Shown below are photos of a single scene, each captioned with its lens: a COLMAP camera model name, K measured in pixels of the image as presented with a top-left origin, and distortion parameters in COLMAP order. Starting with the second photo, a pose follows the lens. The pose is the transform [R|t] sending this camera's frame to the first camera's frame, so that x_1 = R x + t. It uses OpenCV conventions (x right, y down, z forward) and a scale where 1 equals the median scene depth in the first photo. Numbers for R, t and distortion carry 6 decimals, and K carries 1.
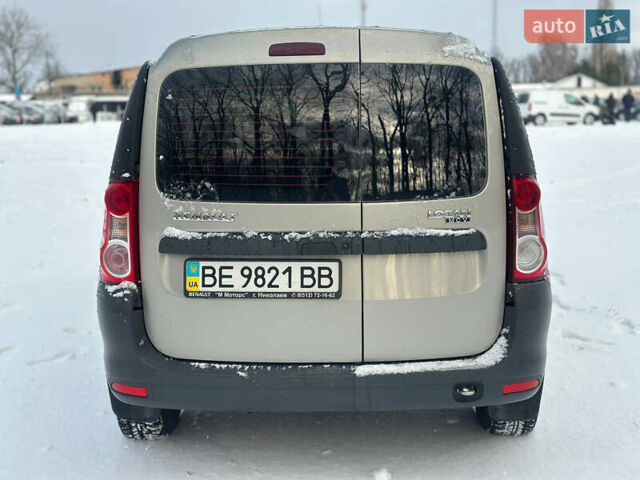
lens RADIAL K [[857.1, 0, 320.0], [0, 857.1, 240.0], [0, 0, 1]] dist [0.154473, 0.017674]
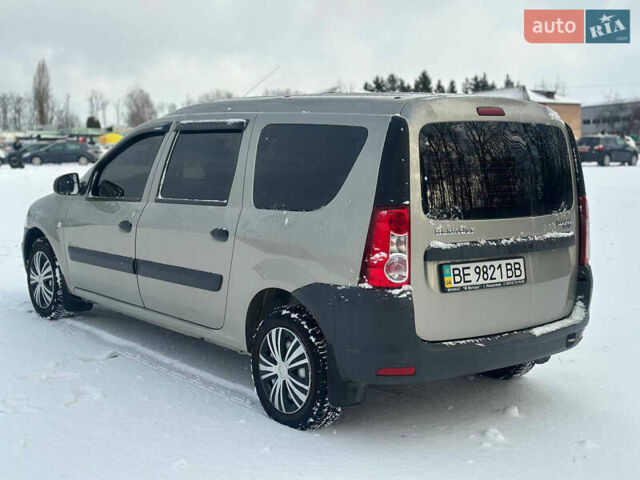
lens RADIAL K [[857.1, 0, 320.0], [0, 857.1, 240.0], [0, 0, 1]] dist [0.154473, 0.017674]
pose [[0.770706, -0.050792, 0.635164, -1.156486], [0.082105, 0.996424, -0.019945, -0.004099], [-0.631879, 0.067522, 0.772120, 0.088622]]
